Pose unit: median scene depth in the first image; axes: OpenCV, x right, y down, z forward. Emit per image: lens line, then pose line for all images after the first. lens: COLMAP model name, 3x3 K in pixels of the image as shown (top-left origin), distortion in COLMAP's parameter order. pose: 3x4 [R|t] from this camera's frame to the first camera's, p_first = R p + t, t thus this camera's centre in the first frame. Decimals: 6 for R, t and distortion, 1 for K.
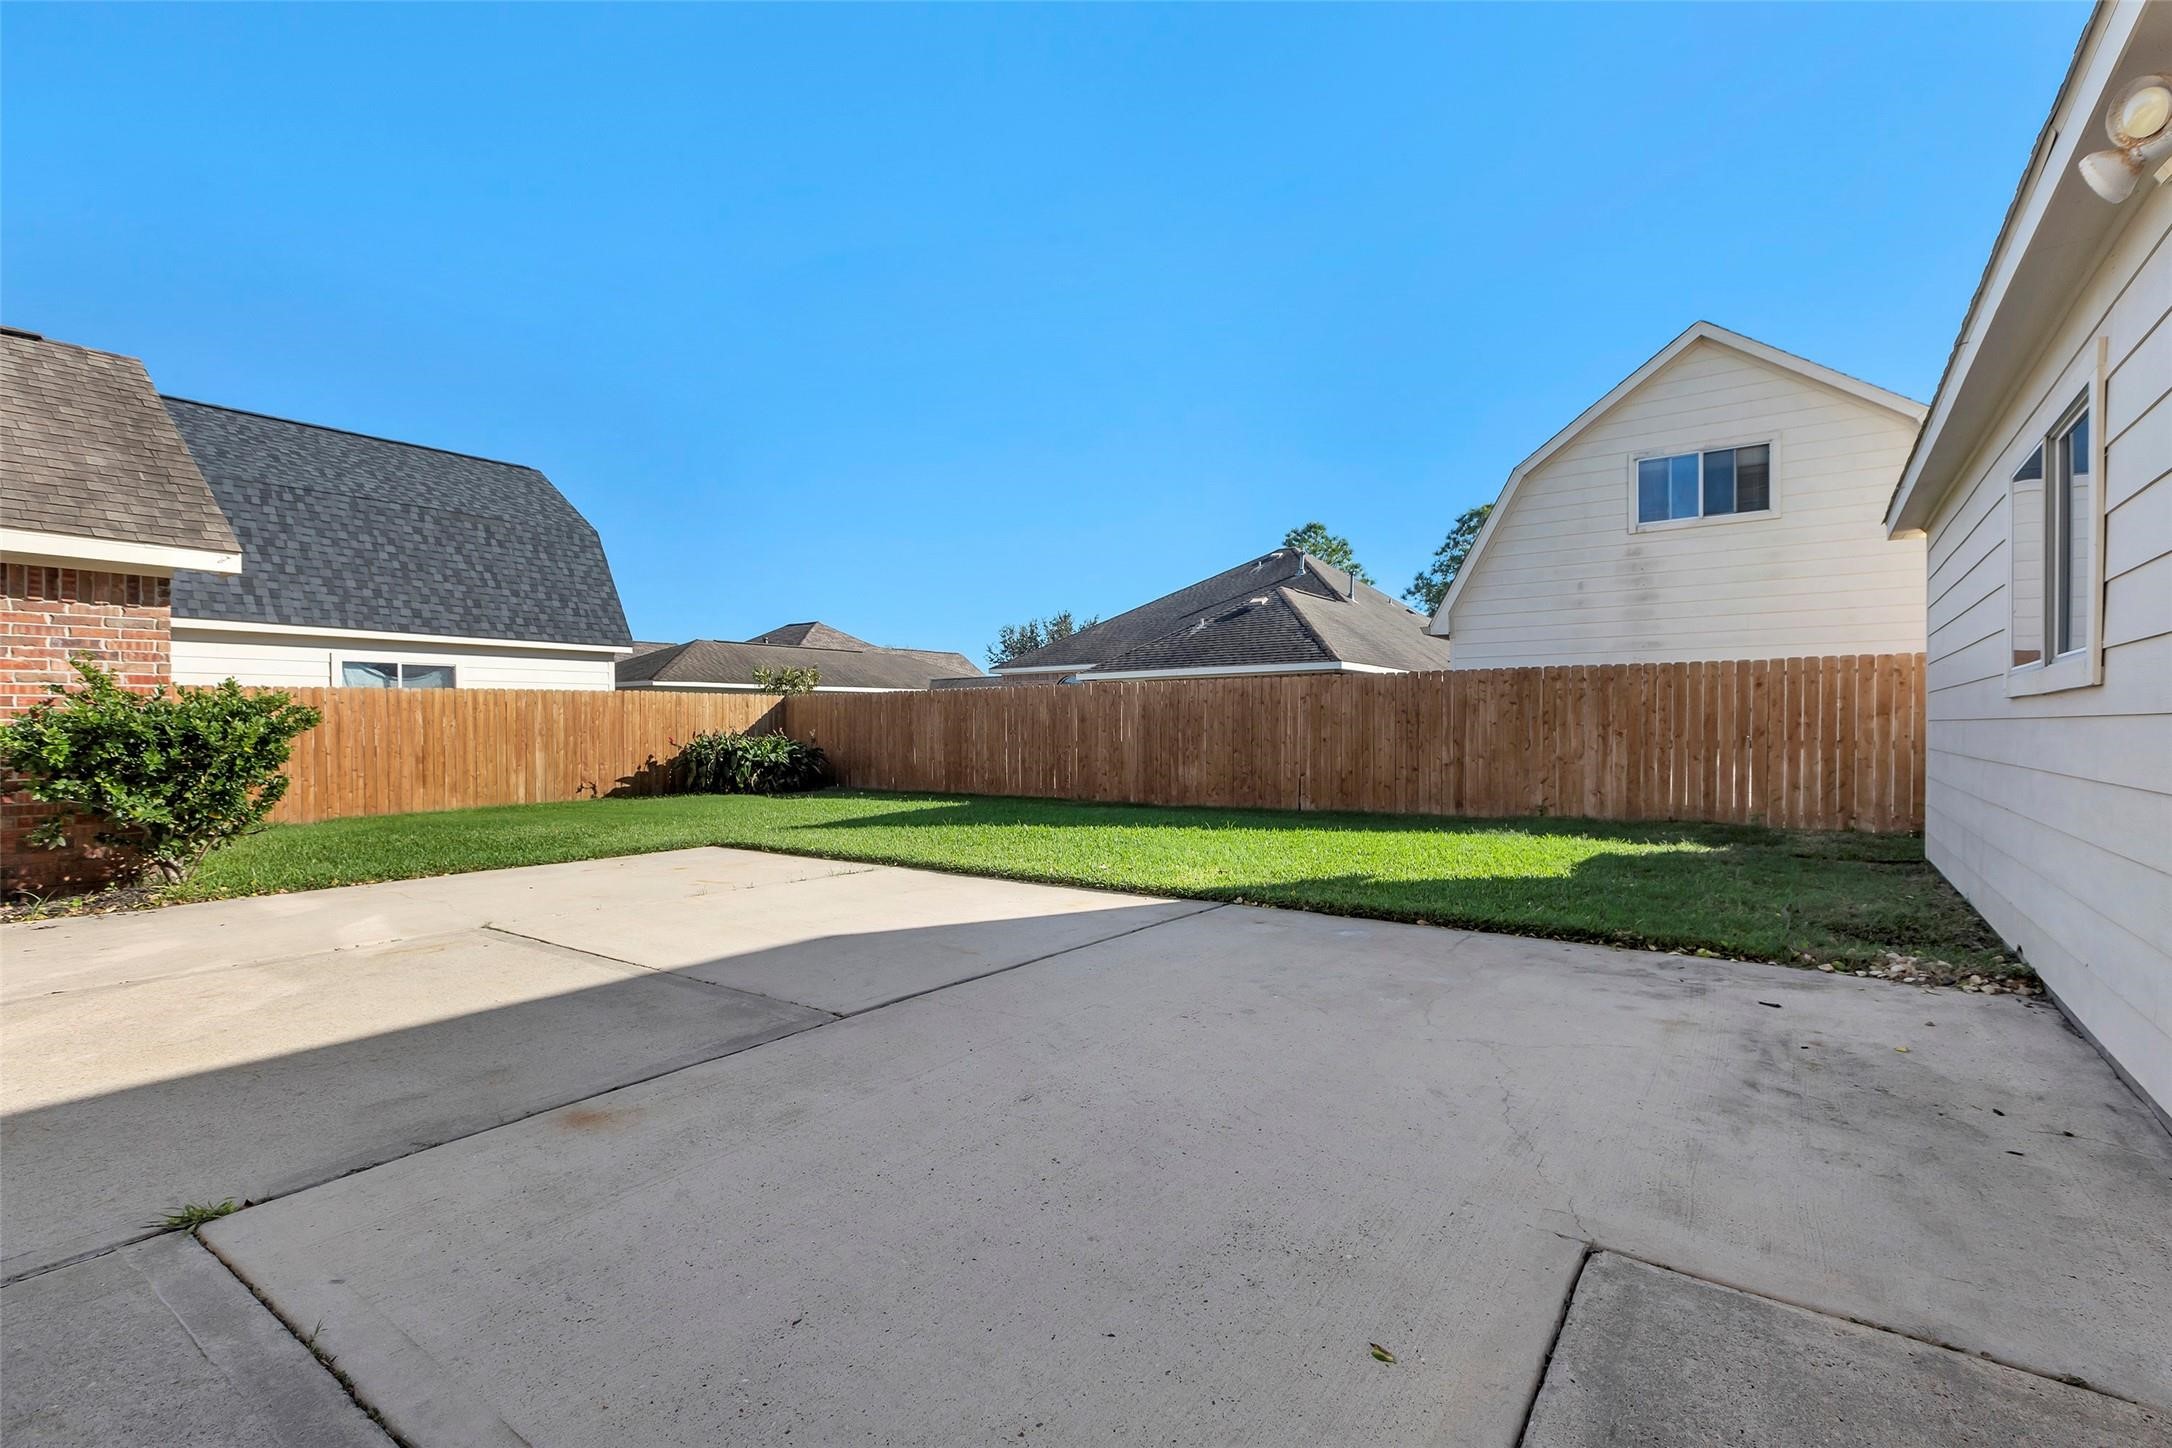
lens RADIAL K [[987.2, 0, 1090.4], [0, 987.2, 734.5], [0, 0, 1]] dist [-0.000702, 0.000479]
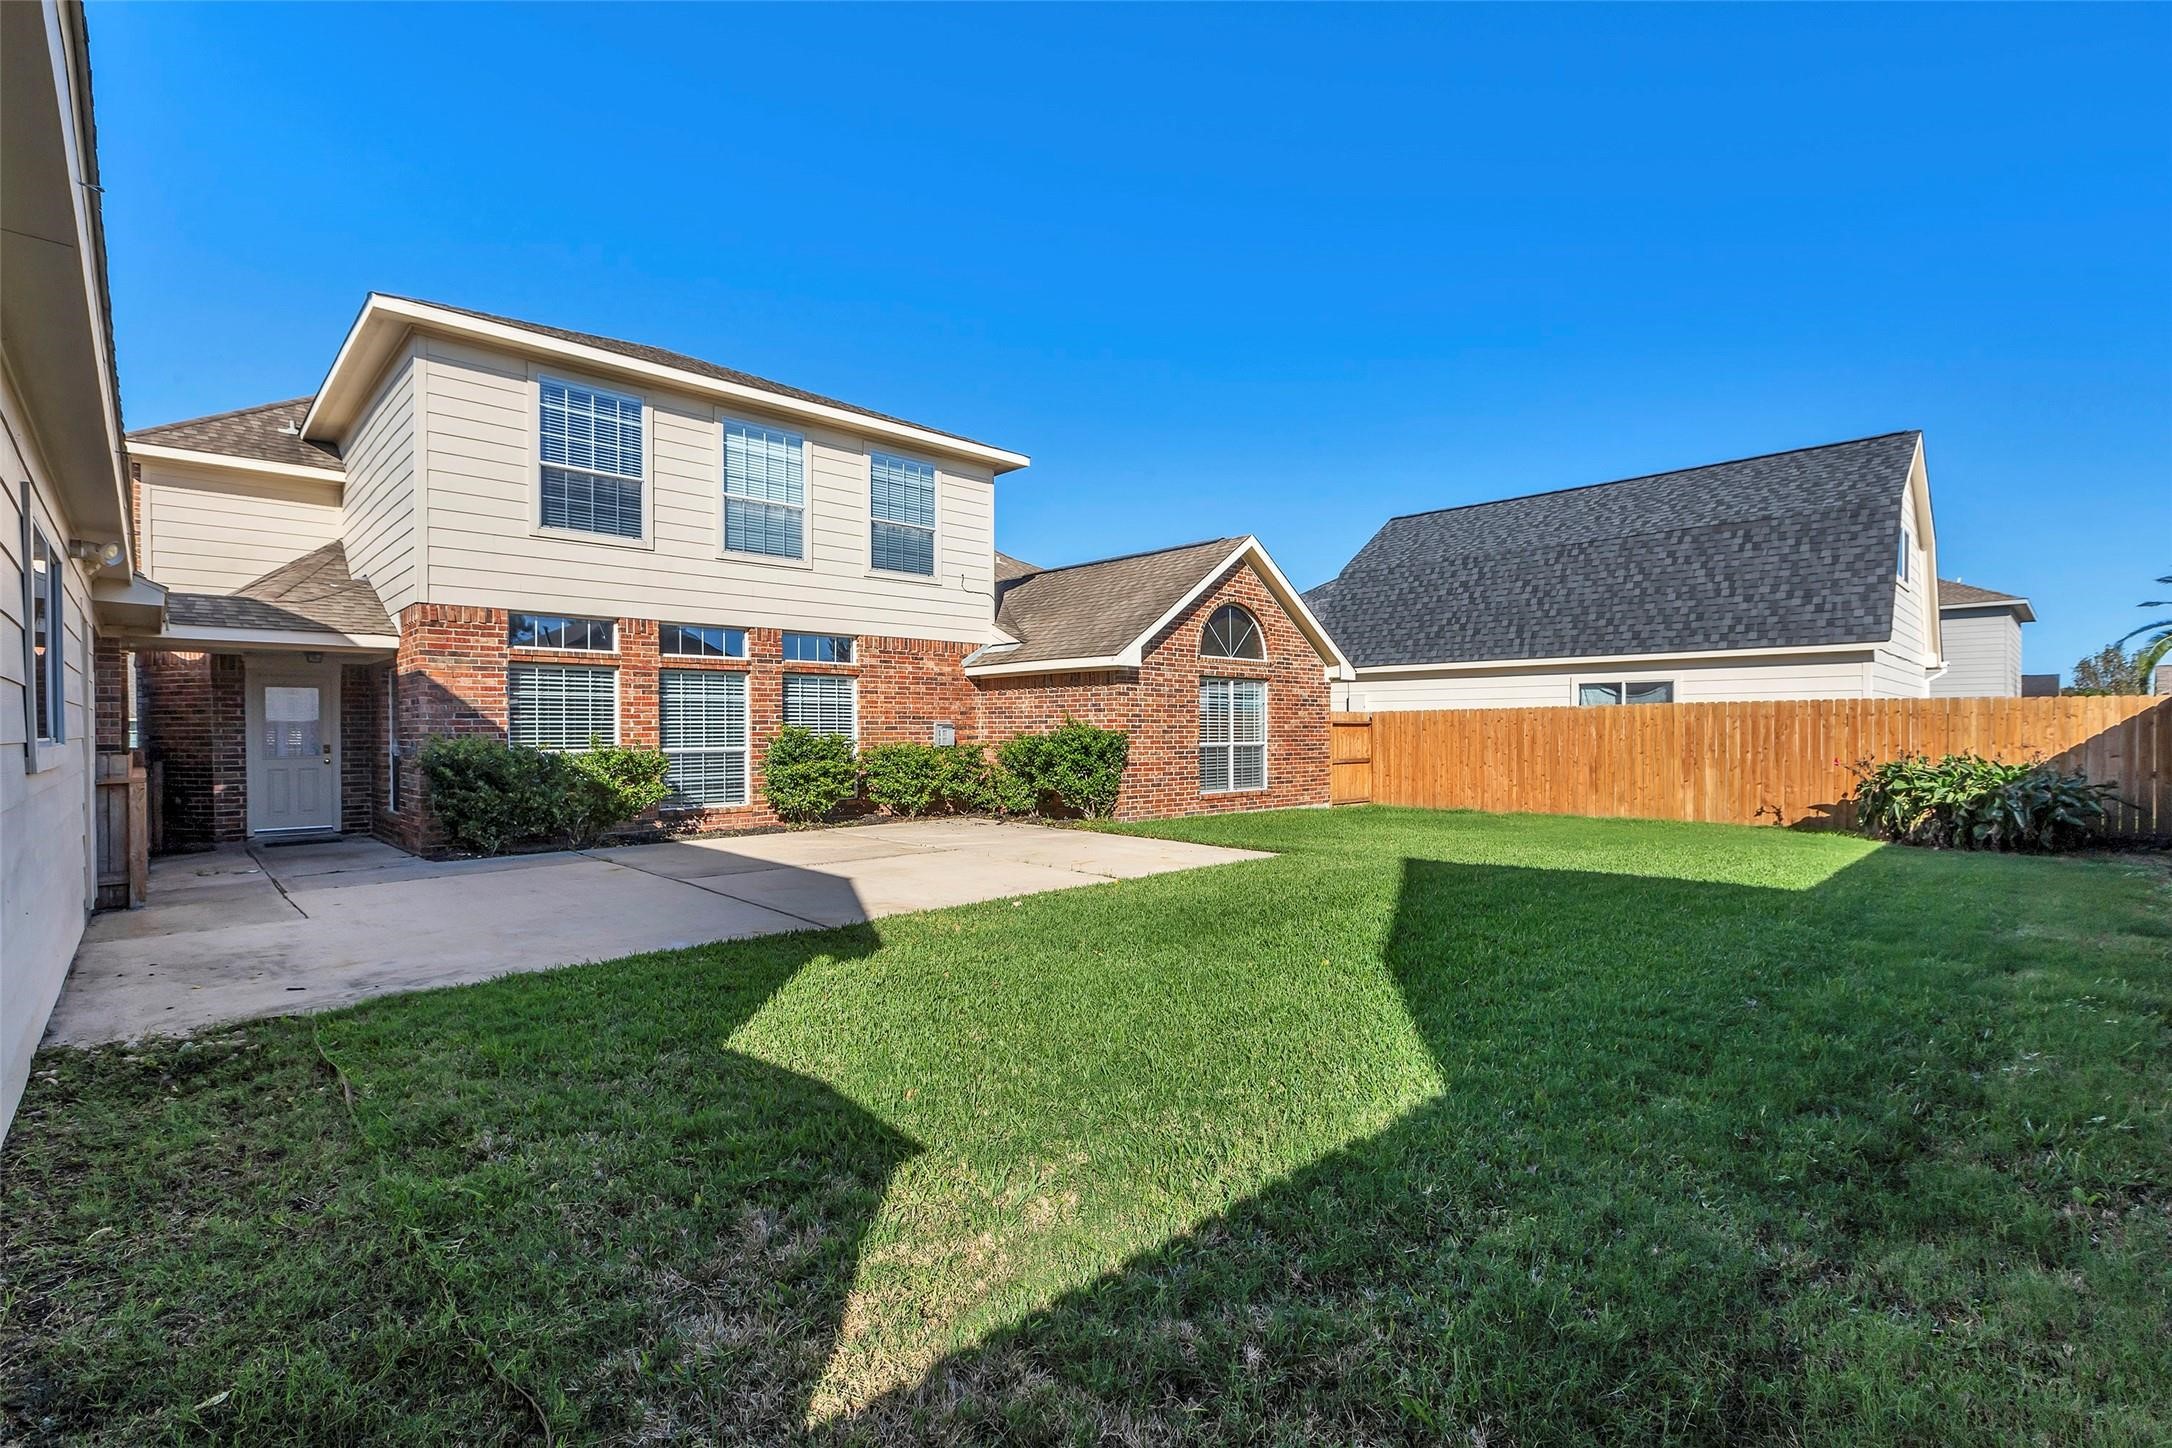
lens RADIAL K [[987.2, 0, 1074.7], [0, 987.2, 730.2], [0, 0, 1]] dist [-0.000702, 0.000479]
pose [[-0.196420, 0.008355, -0.980484, 0.486115], [-0.008728, 0.999909, 0.010269, -0.023239], [0.980481, 0.010575, -0.196329, 0.587707]]
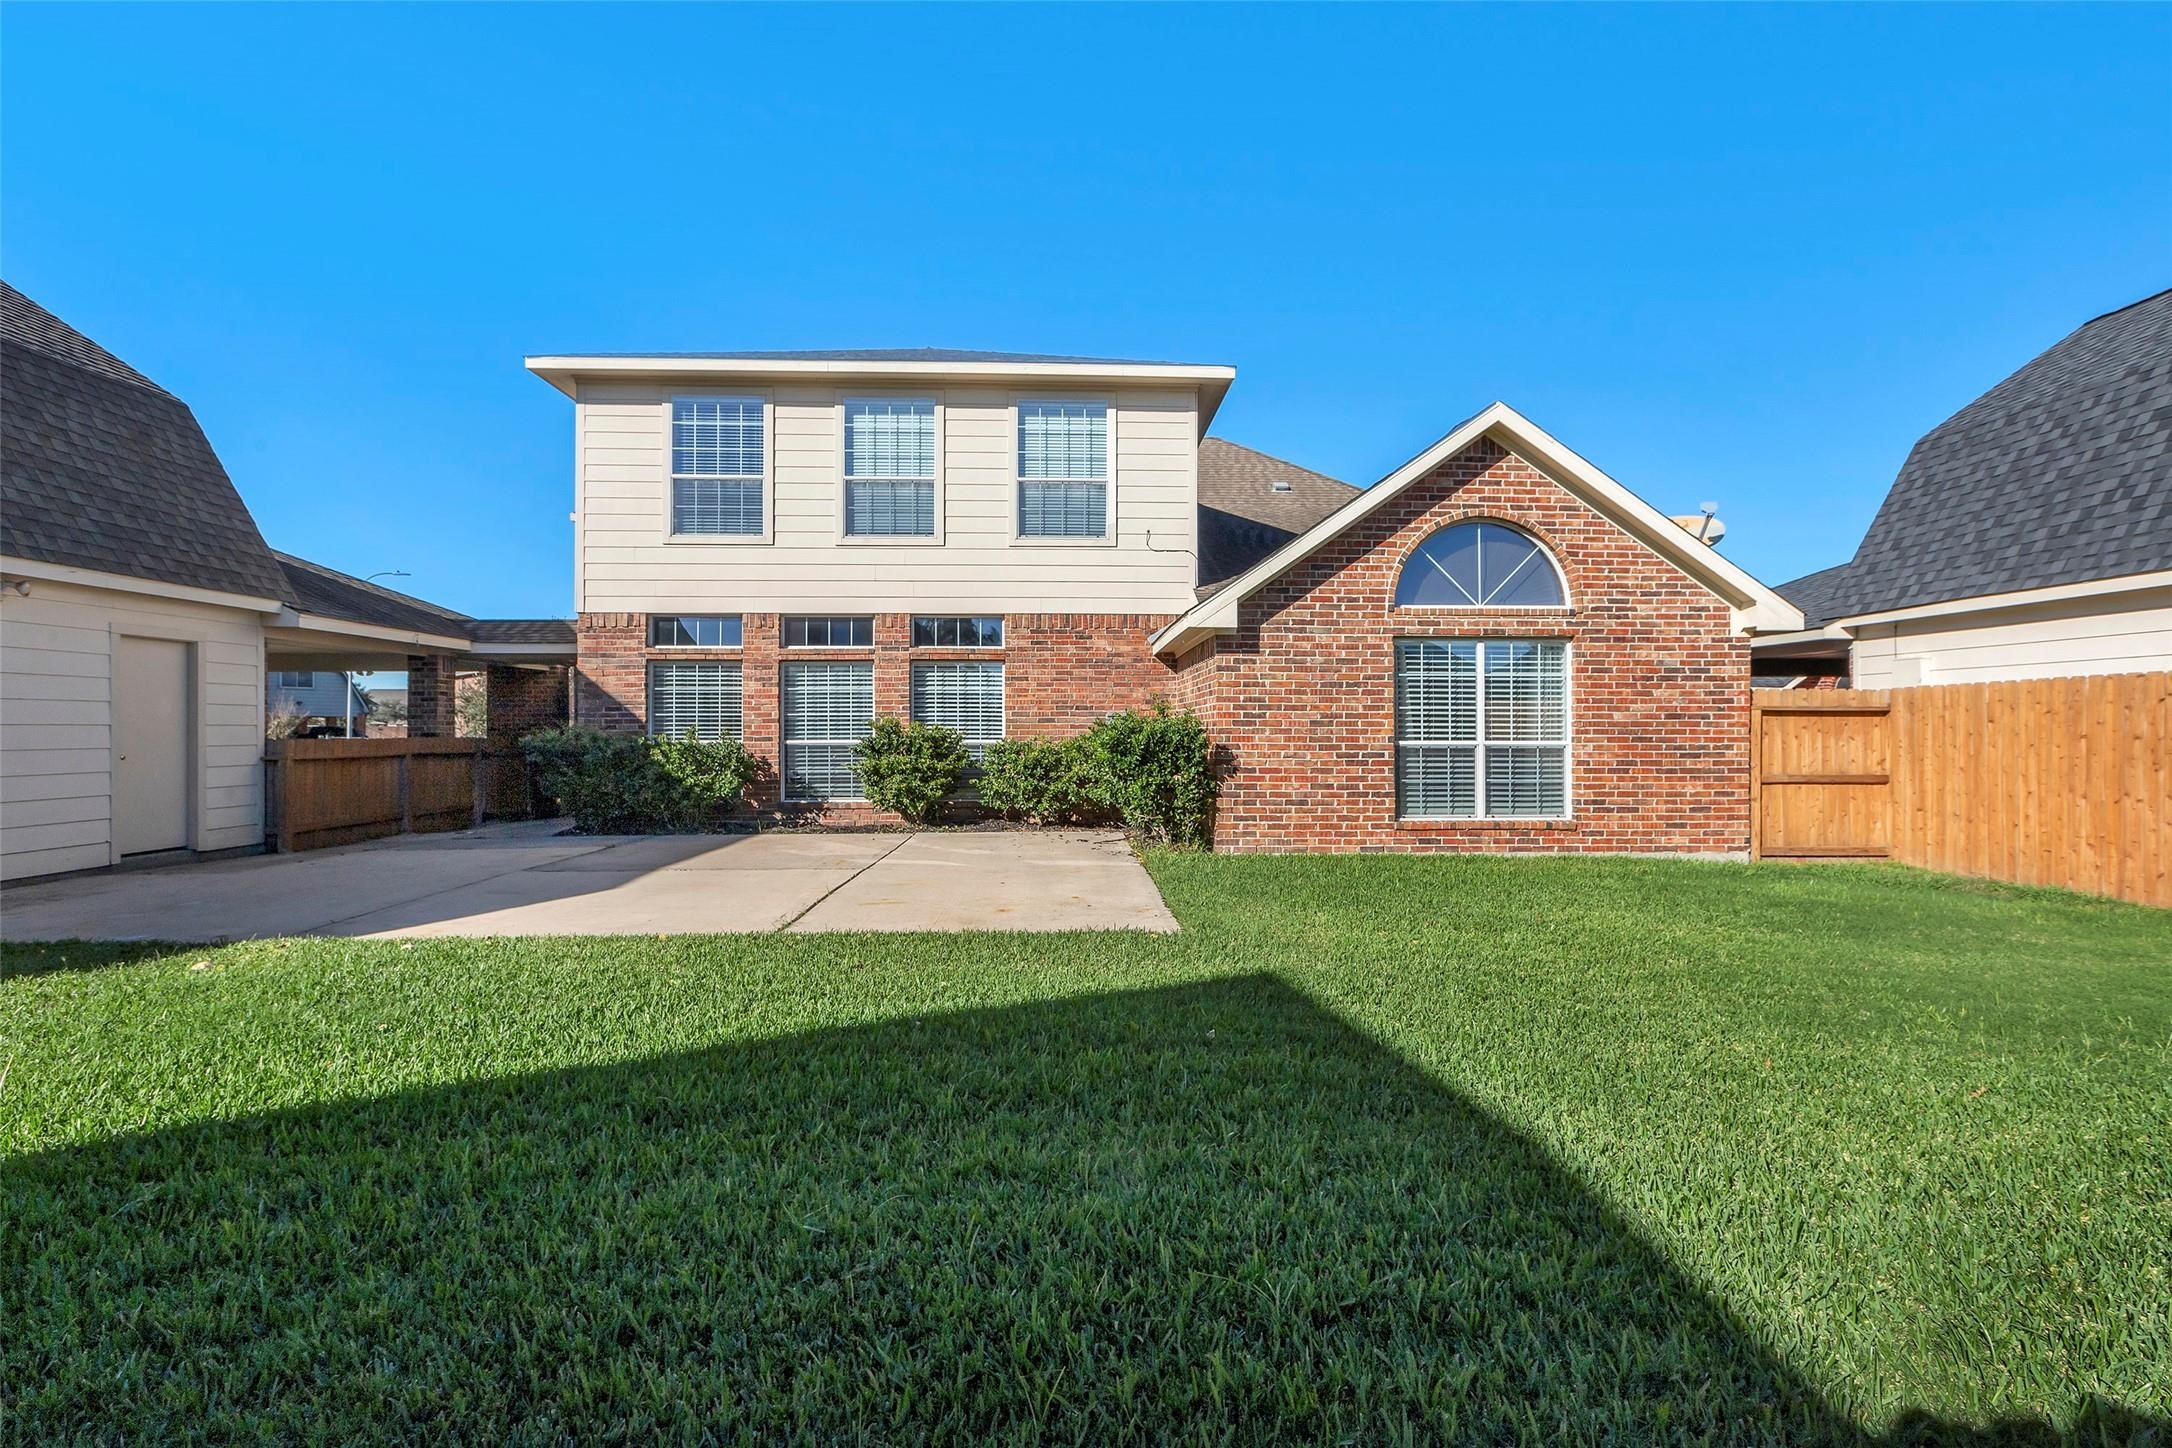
lens RADIAL K [[987.2, 0, 1084.4], [0, 987.2, 713.9], [0, 0, 1]] dist [-0.000702, 0.000479]
pose [[-0.798274, 0.002229, -0.602290, 0.042851], [-0.000061, 0.999993, 0.003781, -0.021776], [0.602294, 0.003055, -0.798268, 0.902427]]
